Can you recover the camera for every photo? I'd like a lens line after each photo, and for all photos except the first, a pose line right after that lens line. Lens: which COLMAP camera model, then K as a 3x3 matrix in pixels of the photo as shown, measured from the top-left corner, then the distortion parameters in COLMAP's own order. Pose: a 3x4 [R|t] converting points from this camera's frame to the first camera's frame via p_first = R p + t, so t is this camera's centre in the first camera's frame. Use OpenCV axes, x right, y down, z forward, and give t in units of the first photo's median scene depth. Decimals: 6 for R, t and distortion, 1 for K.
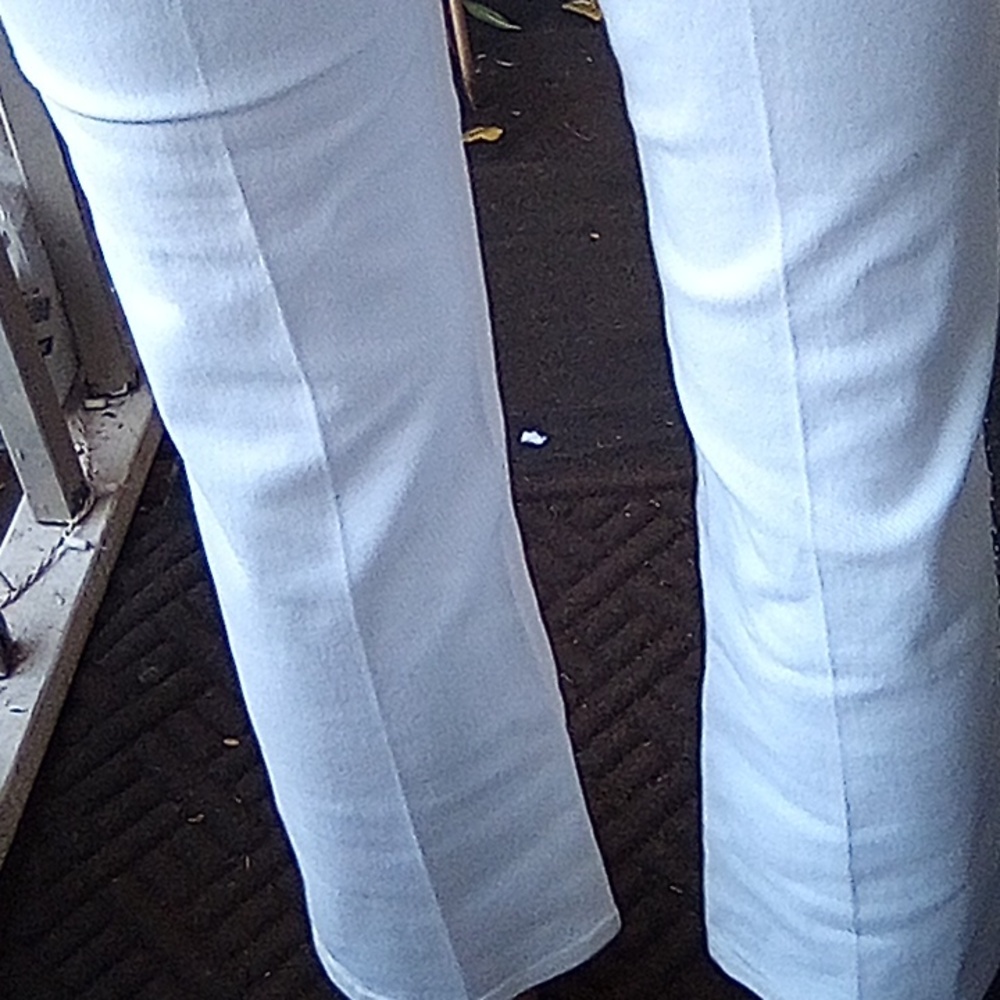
lens RADIAL K [[1810.5, 0, 500.9], [0, 1810.5, 501.0], [0, 0, 1]] dist [0.049070, 0.000000]
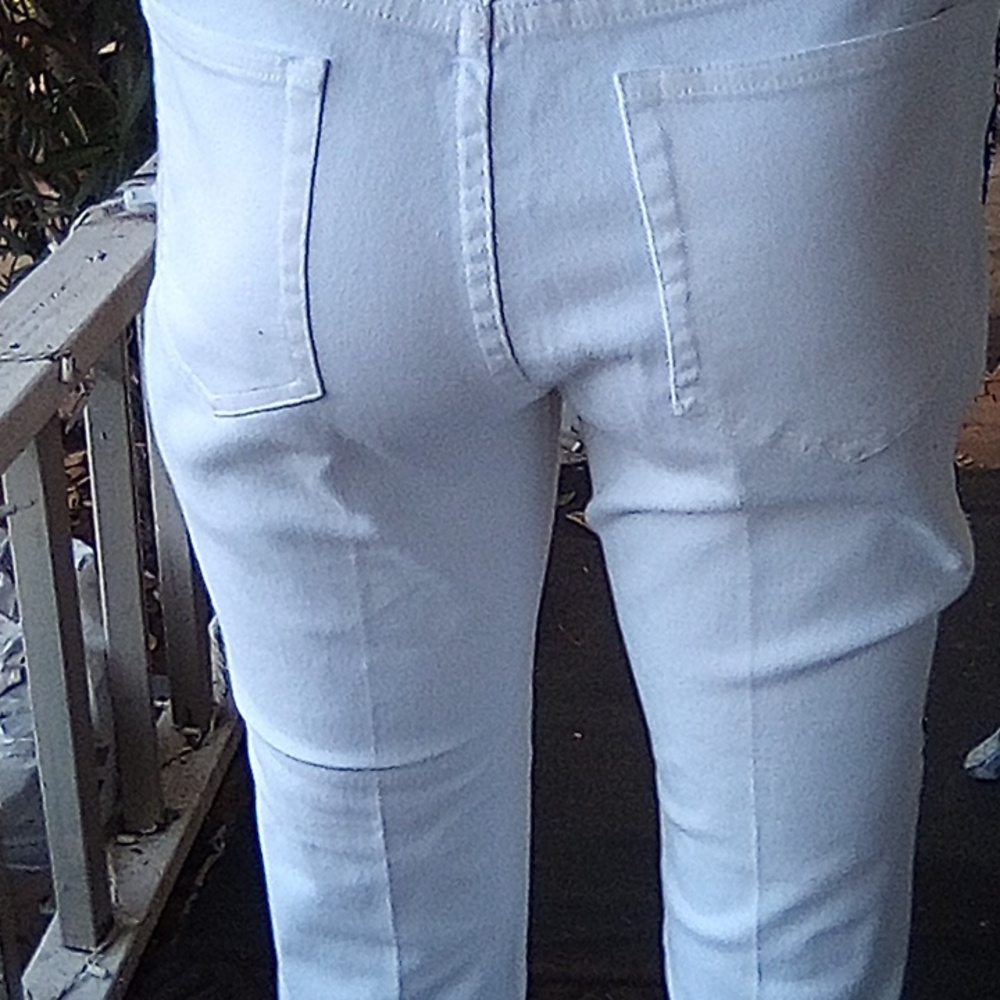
lens RADIAL K [[1810.5, 0, 499.1], [0, 1810.5, 497.5], [0, 0, 1]] dist [0.049070, 0.000000]
pose [[0.991202, 0.131345, 0.016315, -0.043914], [-0.124701, 0.968072, -0.217453, -0.047015], [-0.044356, 0.213505, 0.975934, -0.176788]]
